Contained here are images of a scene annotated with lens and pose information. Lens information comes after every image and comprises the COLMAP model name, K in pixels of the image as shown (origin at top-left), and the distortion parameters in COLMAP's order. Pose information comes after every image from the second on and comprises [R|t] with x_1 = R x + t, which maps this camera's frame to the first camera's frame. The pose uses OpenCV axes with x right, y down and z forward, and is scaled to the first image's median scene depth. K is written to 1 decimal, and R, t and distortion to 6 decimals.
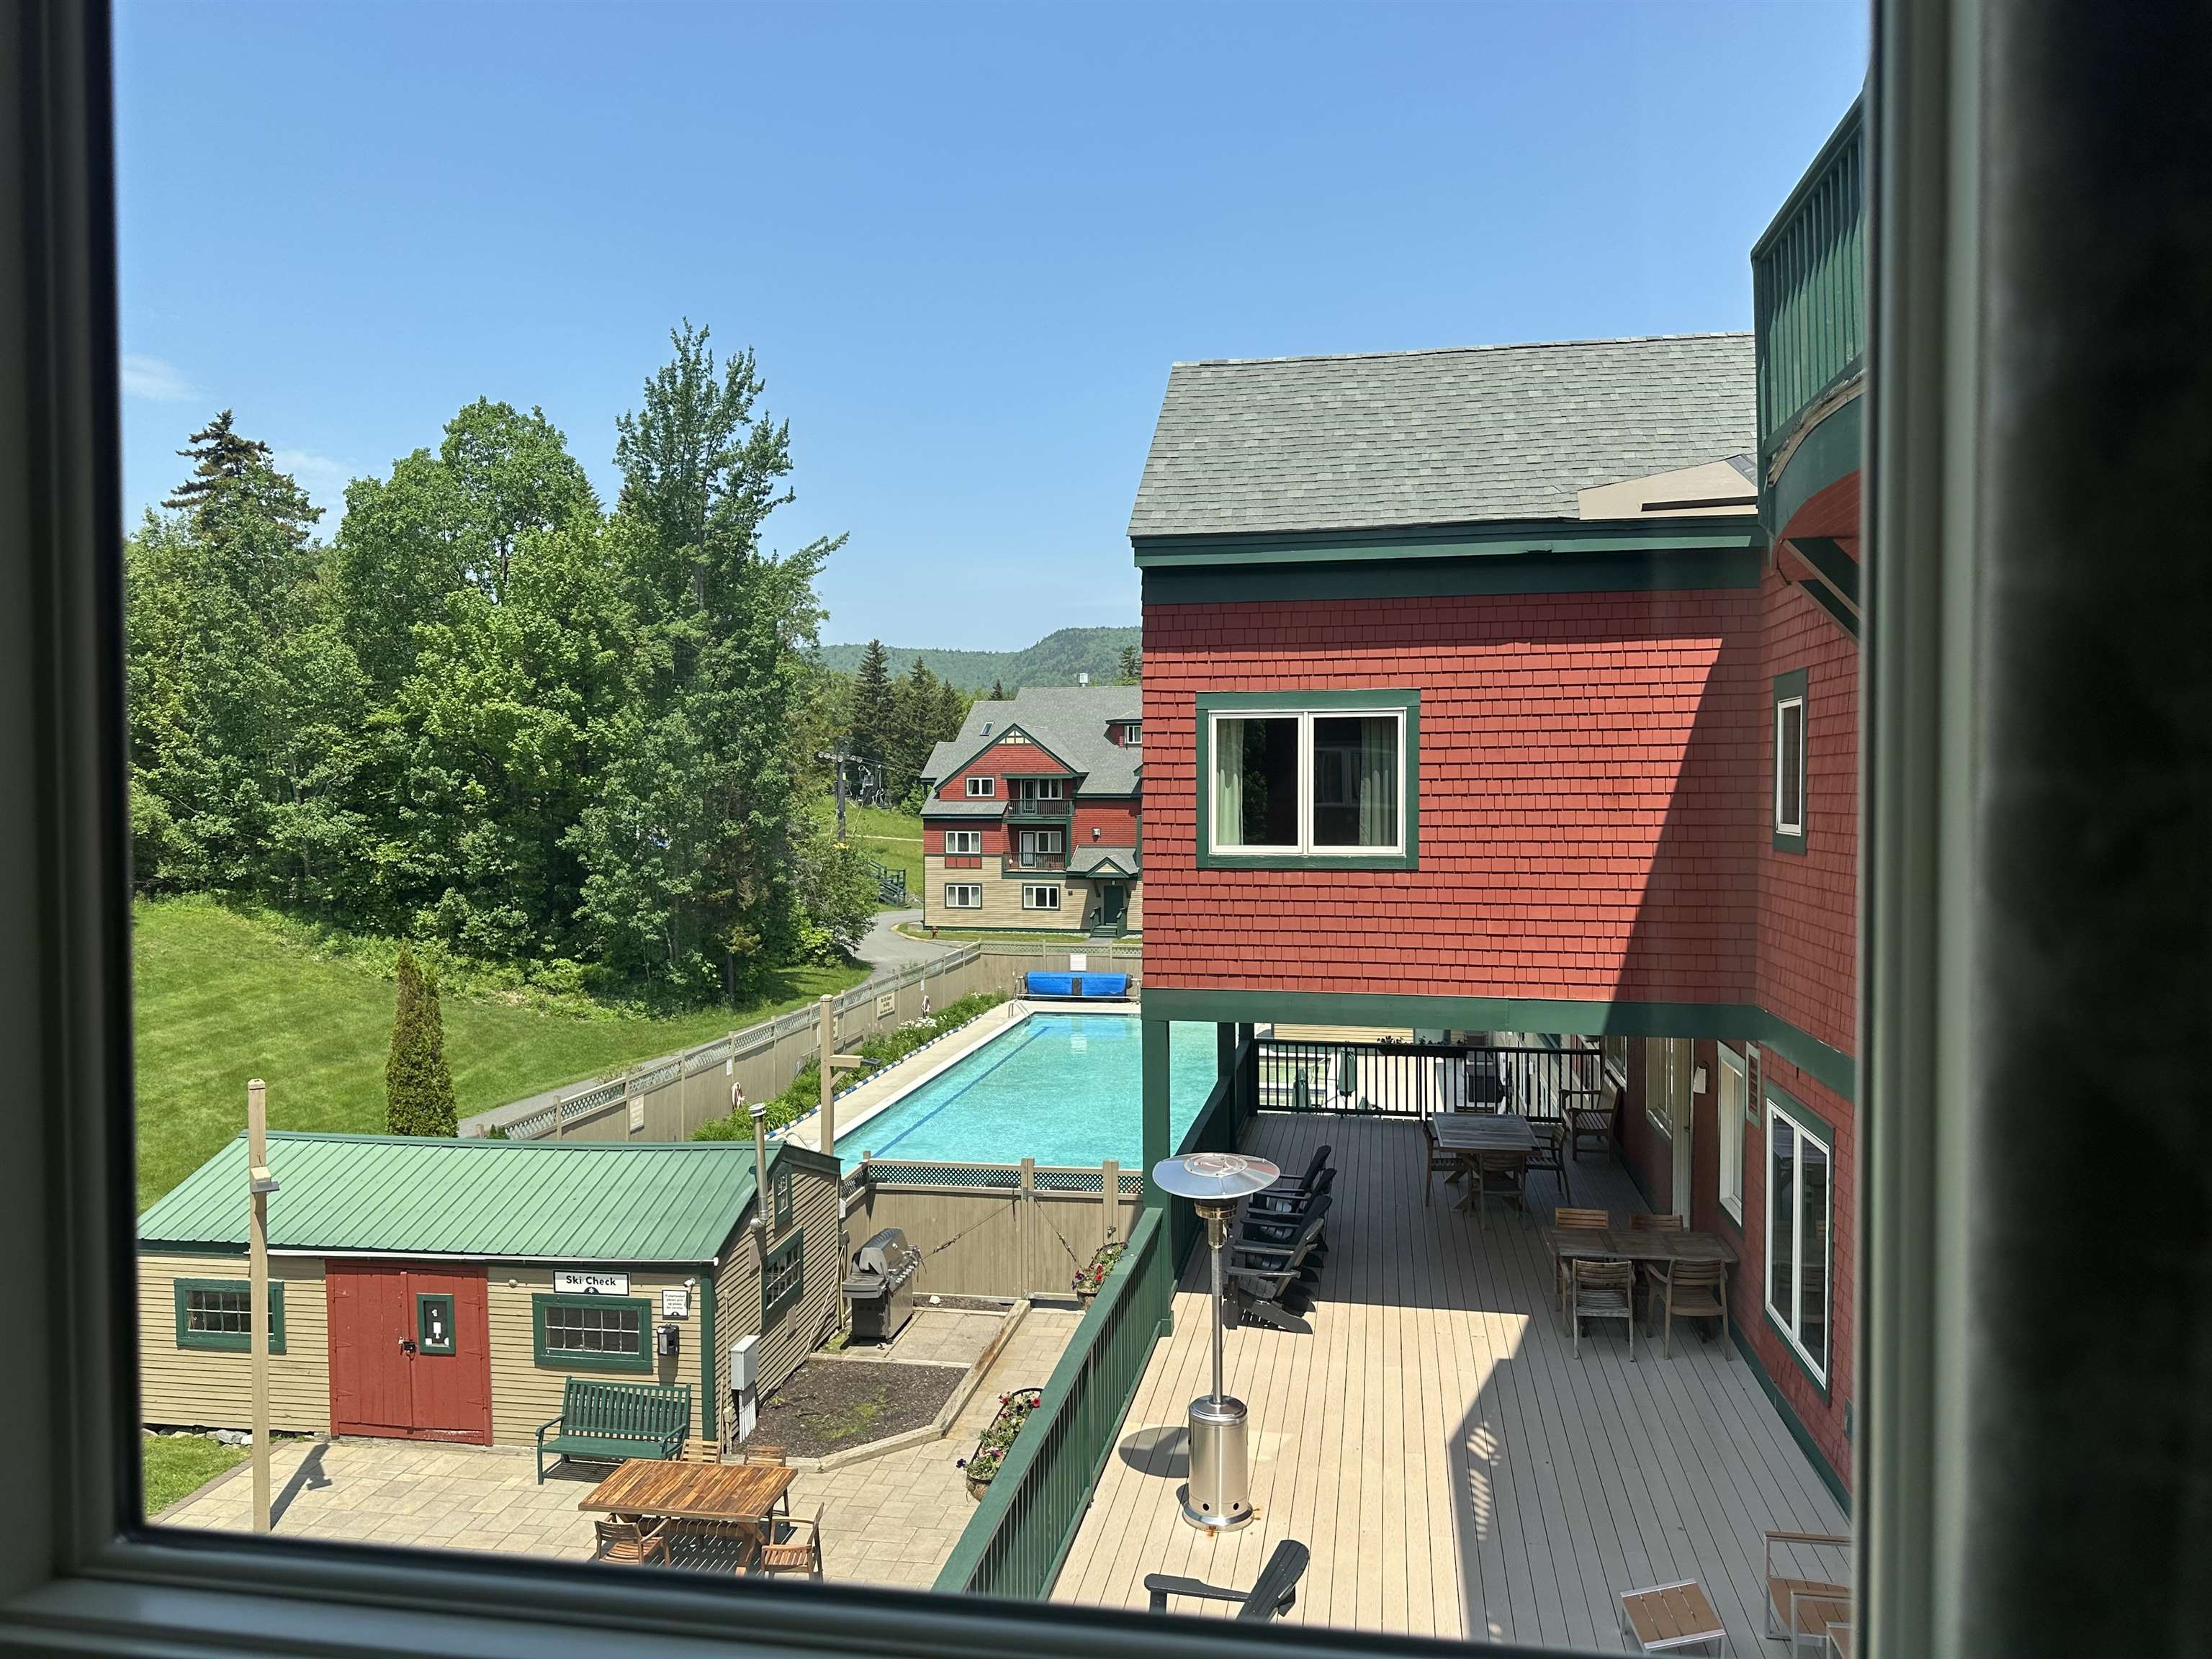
lens RADIAL K [[1561.9, 0, 1095.9], [0, 1561.9, 835.6], [0, 0, 1]] dist [0.062863, -0.072271]
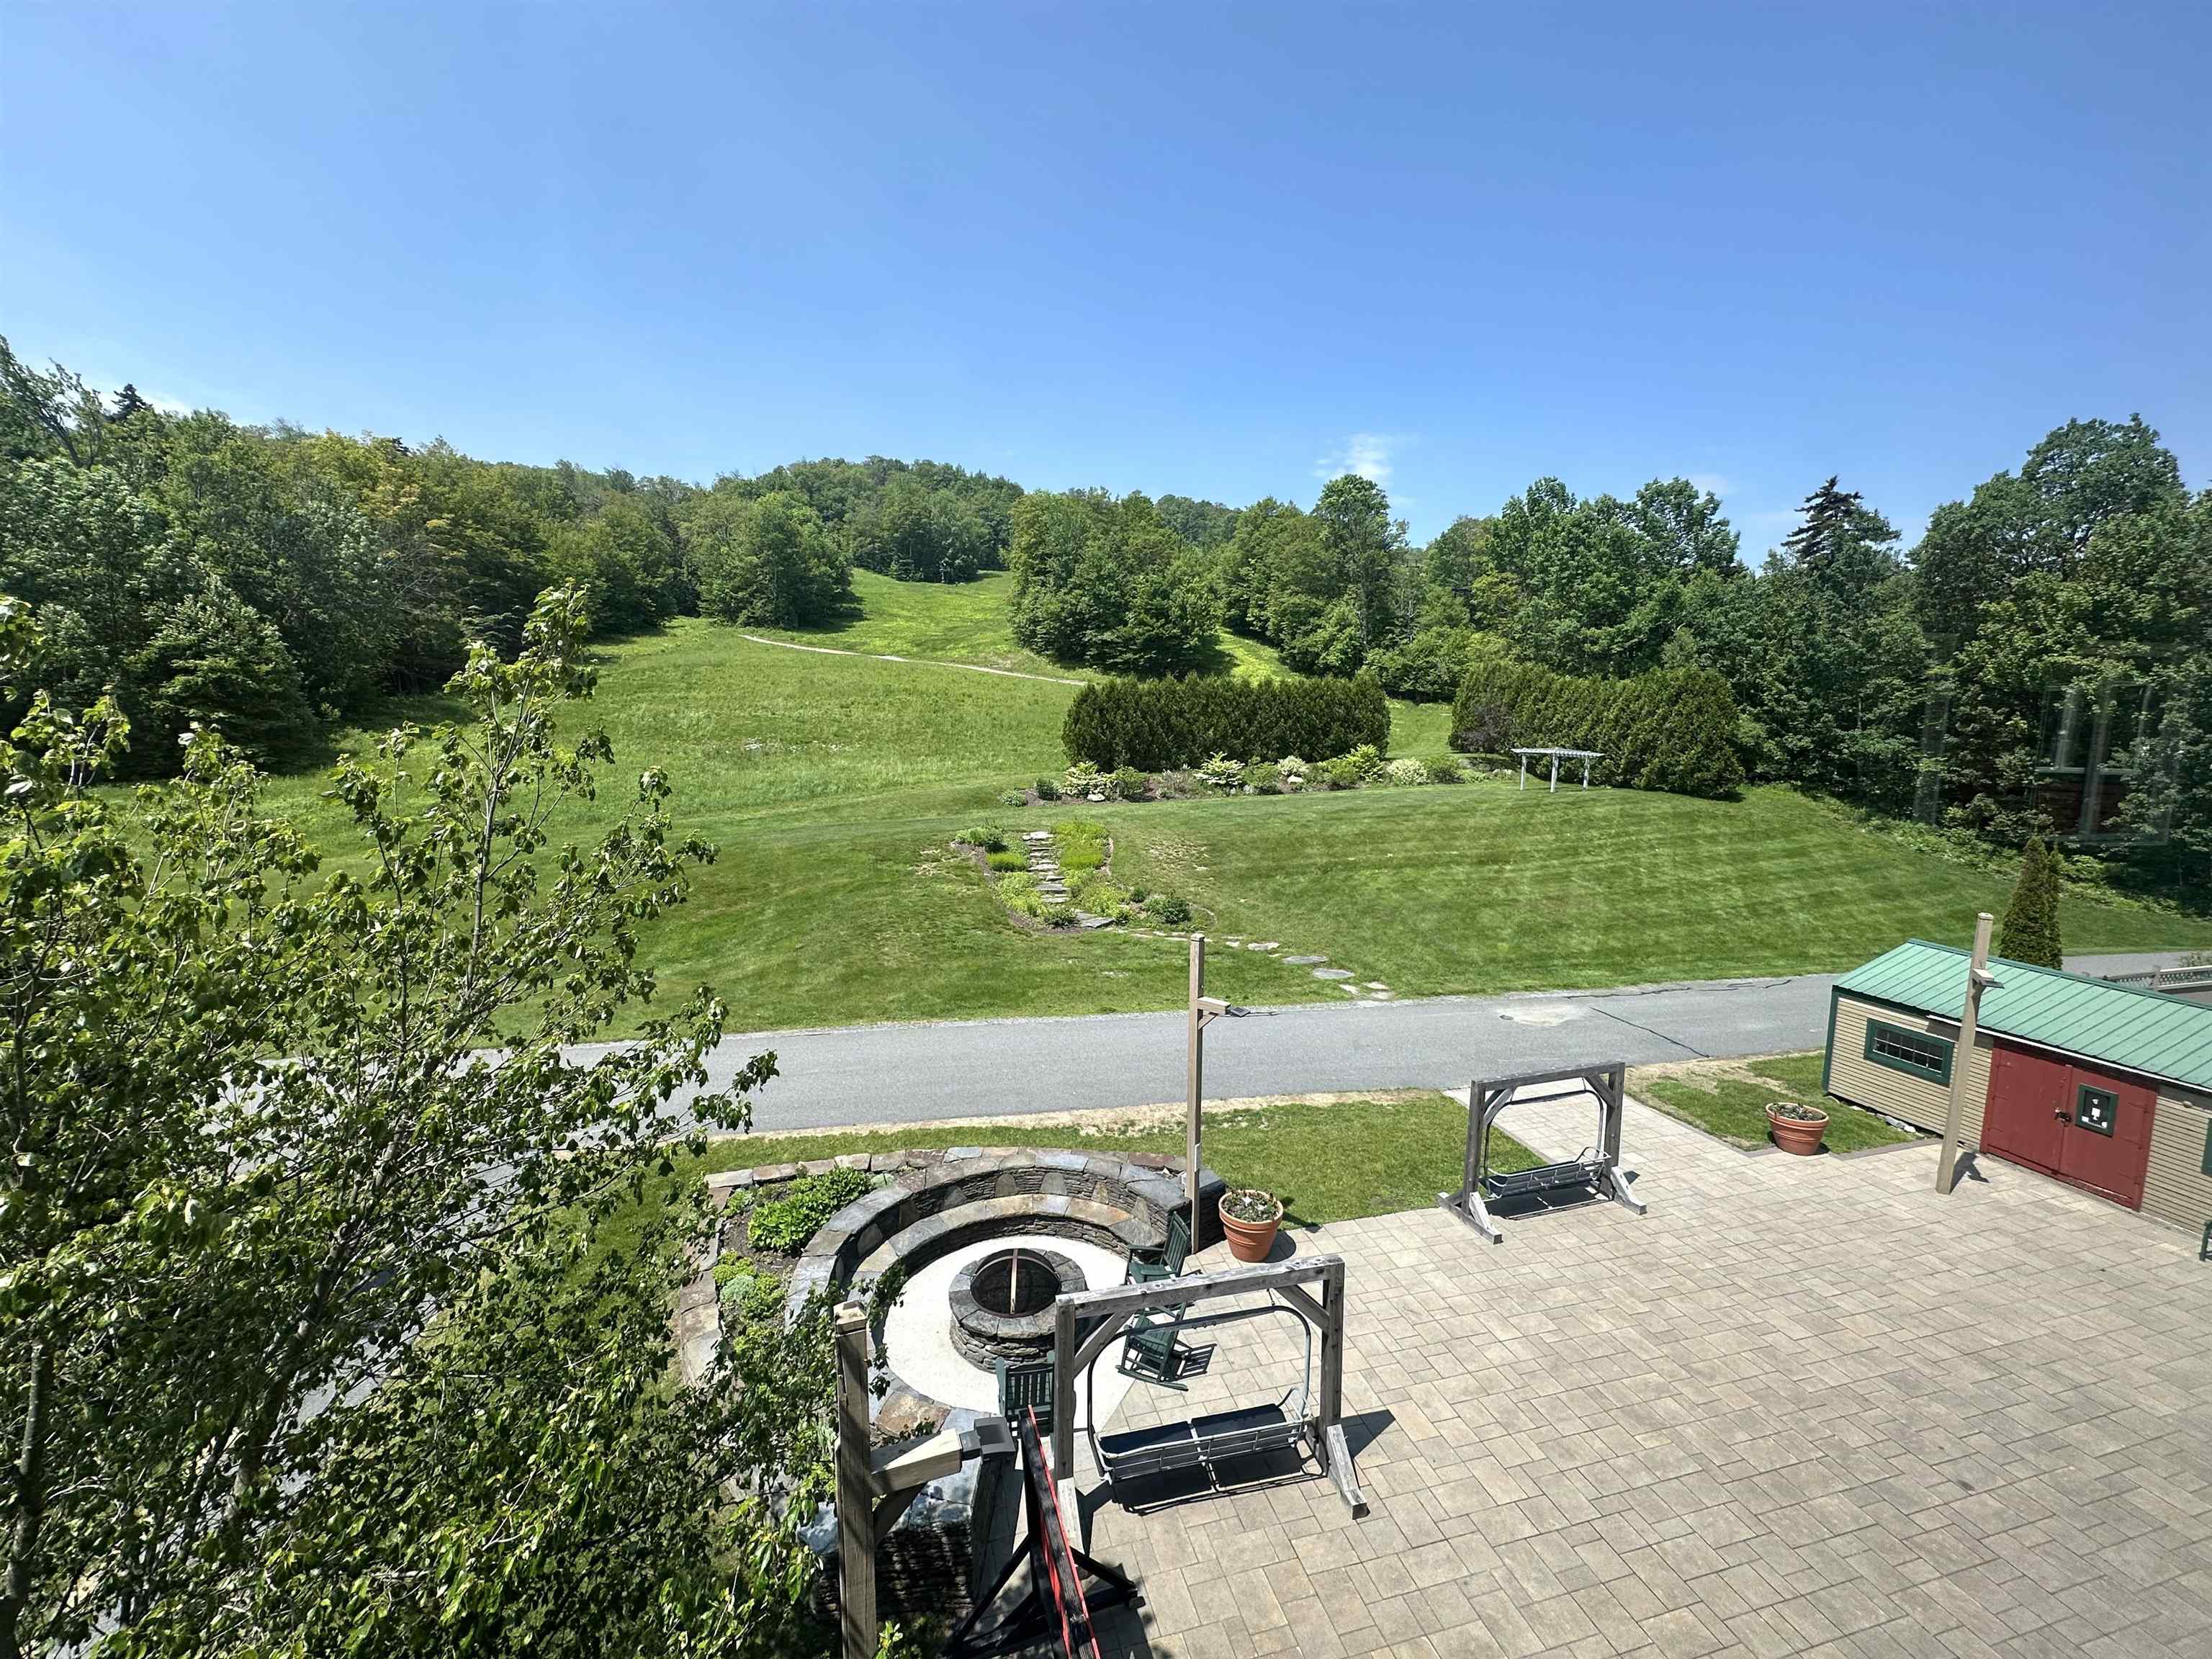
lens RADIAL K [[881.4, 0, 1106.0], [0, 881.4, 829.5], [0, 0, 1]] dist [0.001871, 0.000039]
pose [[0.433217, 0.125905, -0.892452, -0.043589], [-0.039512, 0.991896, 0.120754, 0.001262], [0.900423, -0.017050, 0.434680, -0.041391]]
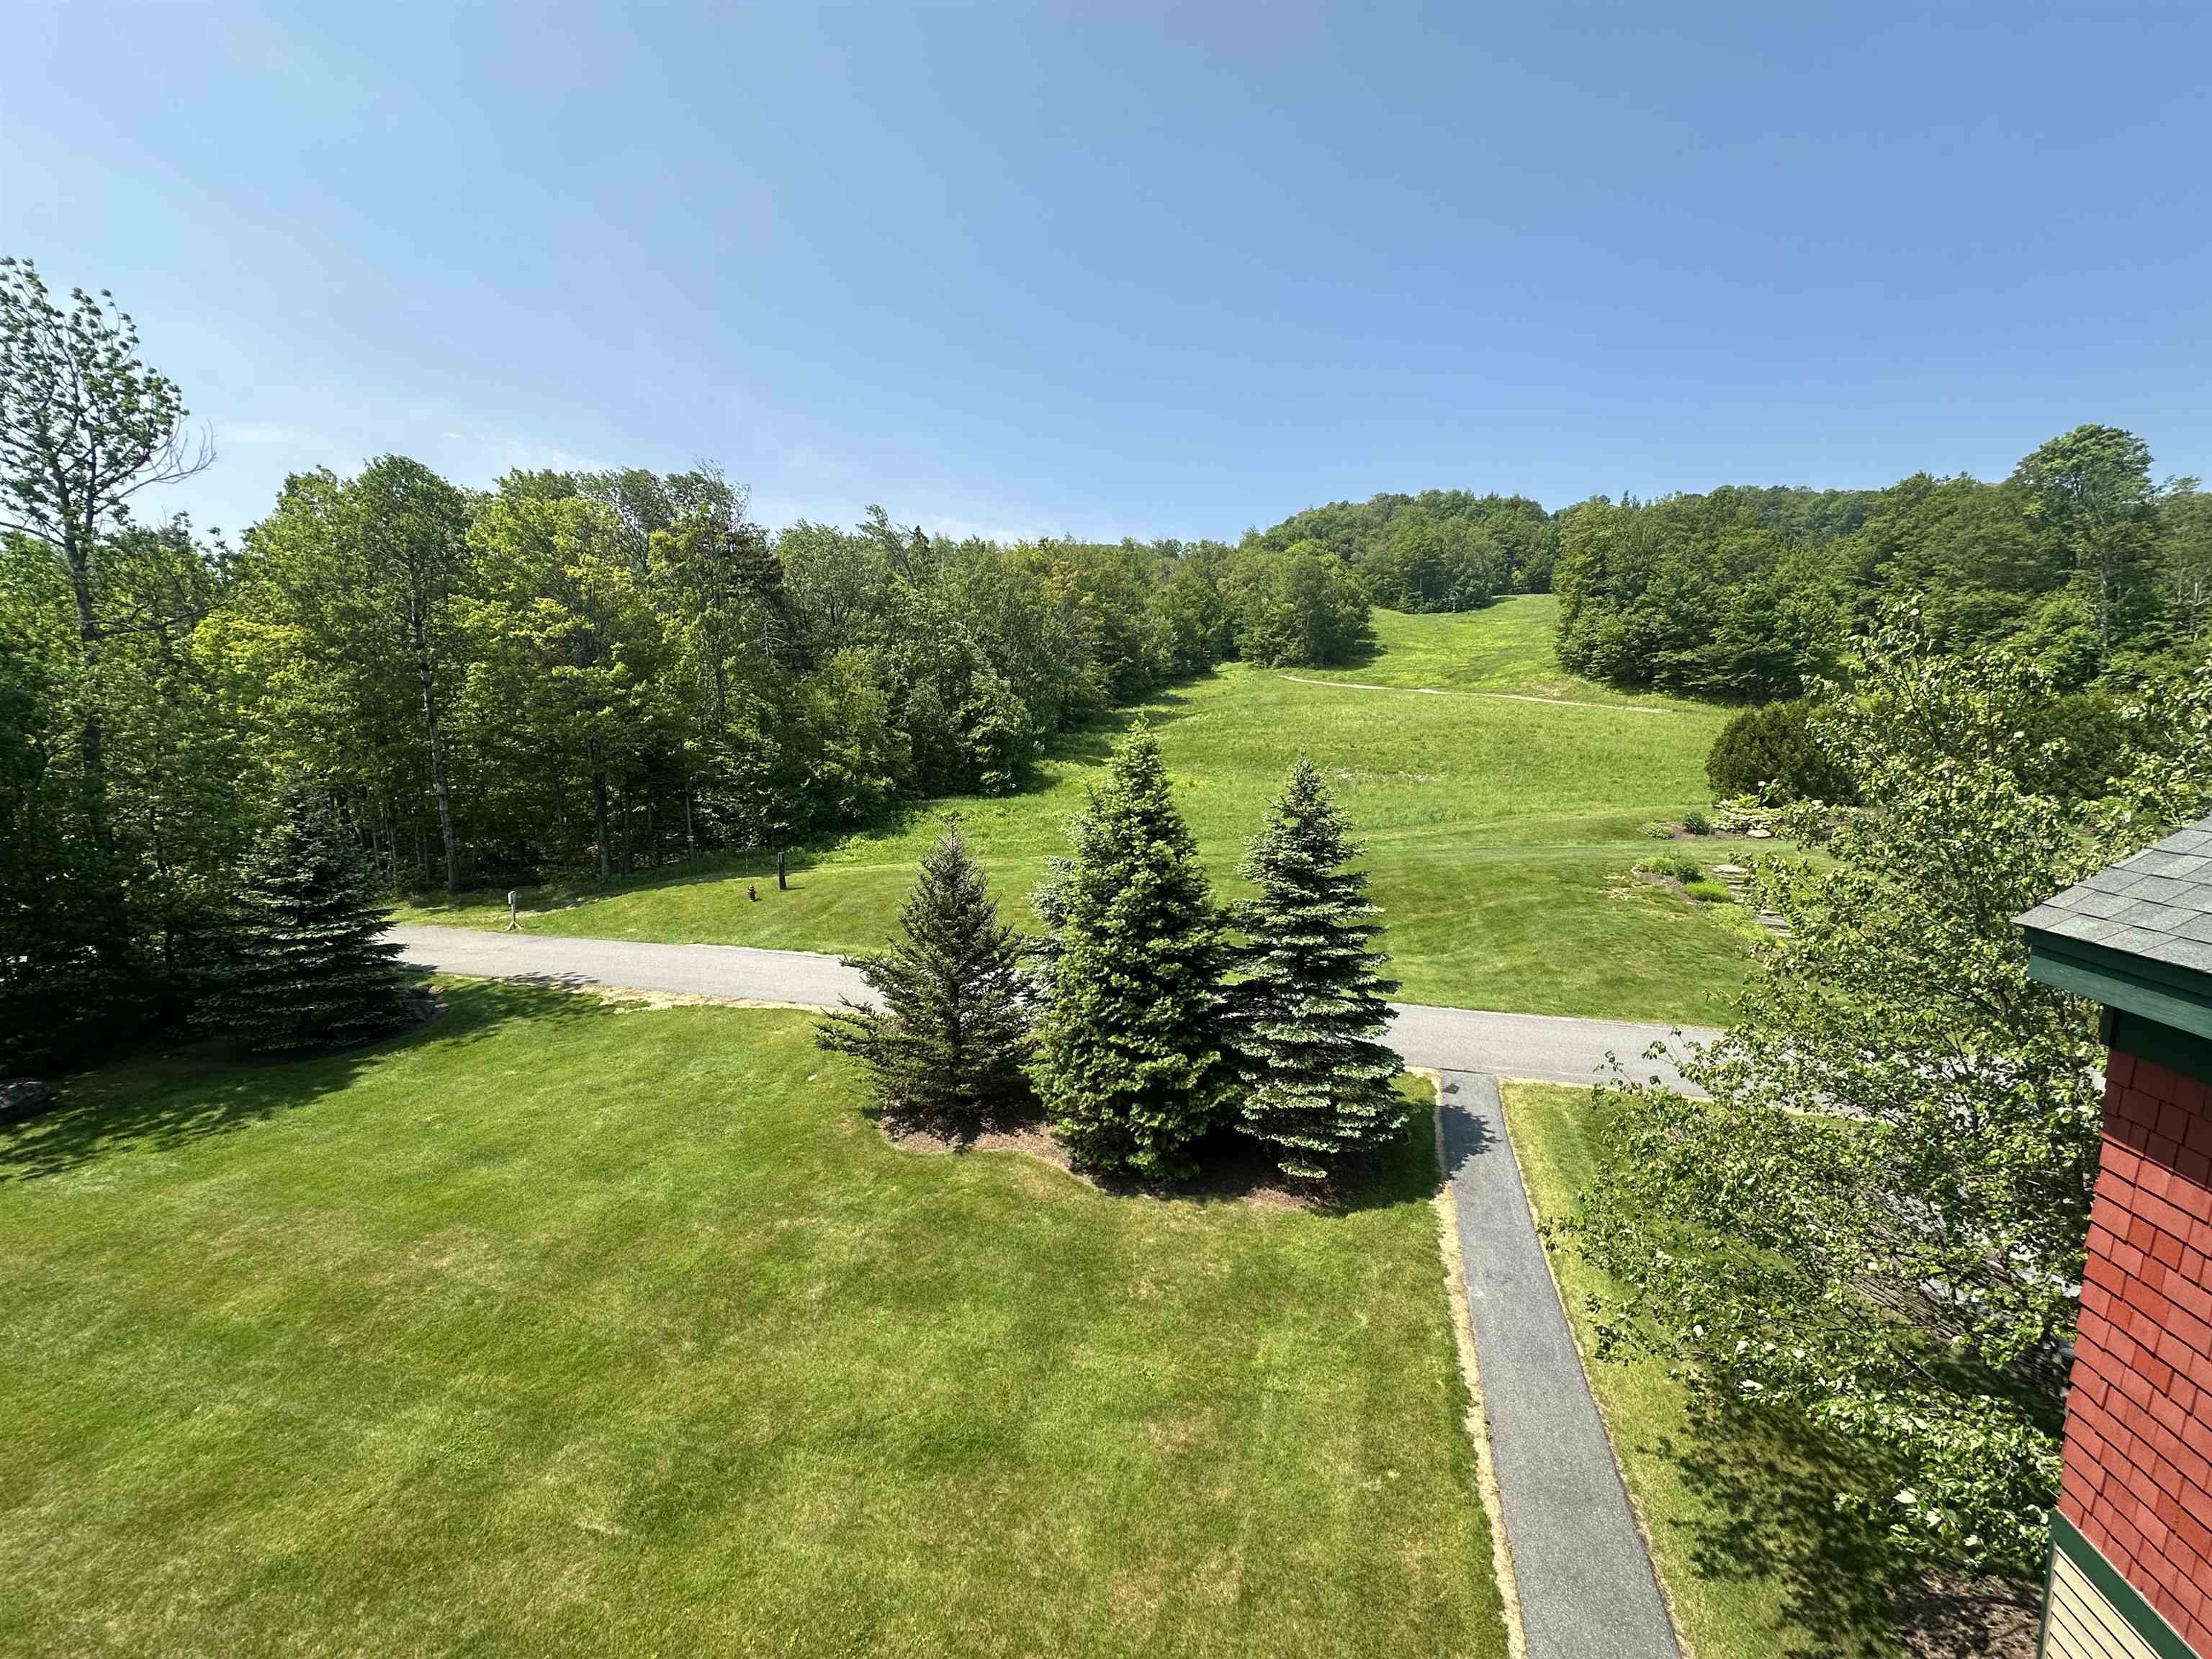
lens RADIAL K [[895.4, 0, 1102.2], [0, 895.4, 804.9], [0, 0, 1]] dist [0.001479, 0.000388]
pose [[-0.067200, 0.070993, -0.995211, 0.017527], [-0.030450, 0.996855, 0.073167, 0.009195], [0.997275, 0.035221, -0.064826, -0.223060]]
